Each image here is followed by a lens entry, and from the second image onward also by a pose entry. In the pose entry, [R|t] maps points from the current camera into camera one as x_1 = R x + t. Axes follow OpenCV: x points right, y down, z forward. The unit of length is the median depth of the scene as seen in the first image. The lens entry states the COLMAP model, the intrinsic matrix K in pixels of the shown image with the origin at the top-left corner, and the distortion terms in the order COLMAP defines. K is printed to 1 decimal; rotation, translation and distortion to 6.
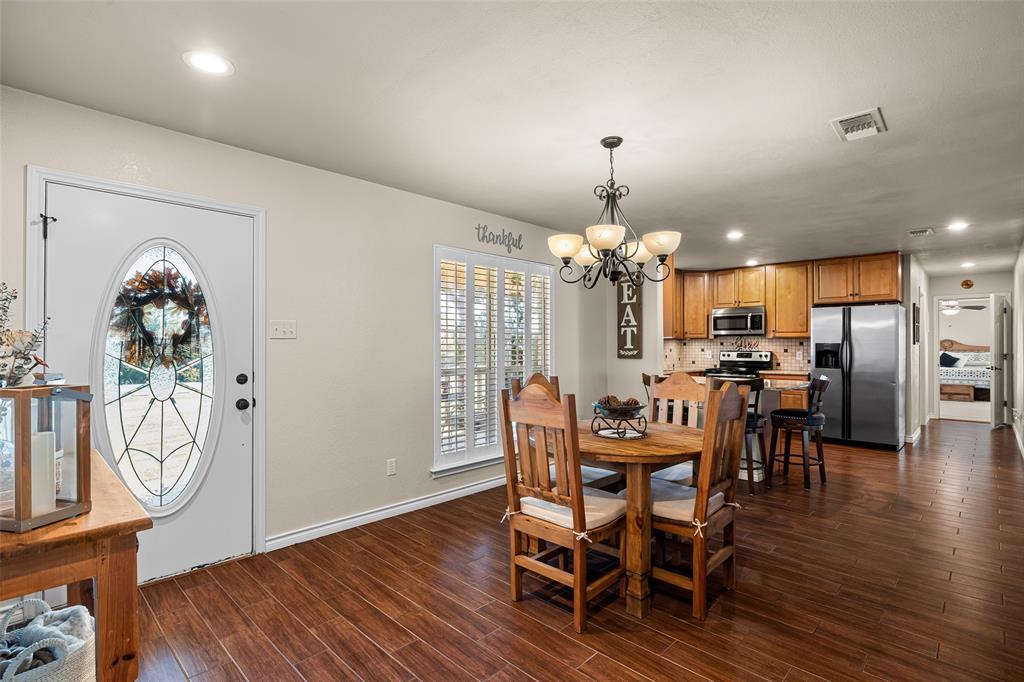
lens RADIAL K [[494.7, 0, 512.0], [0, 494.7, 341.0], [0, 0, 1]] dist [0.000232, 0.000257]
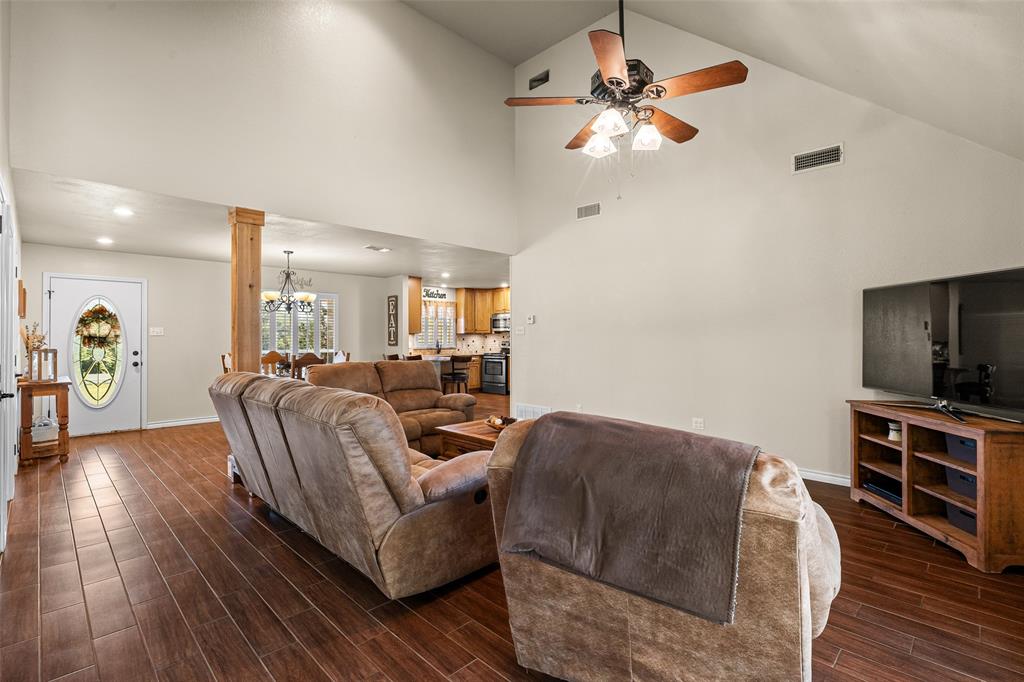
lens RADIAL K [[477.3, 0, 507.6], [0, 477.3, 335.2], [0, 0, 1]] dist [-0.003024, -0.000538]
pose [[0.999907, 0.000316, -0.013665, 1.212089], [-0.000251, 0.999988, 0.004804, -0.018623], [0.013667, -0.004800, 0.999895, -1.190740]]
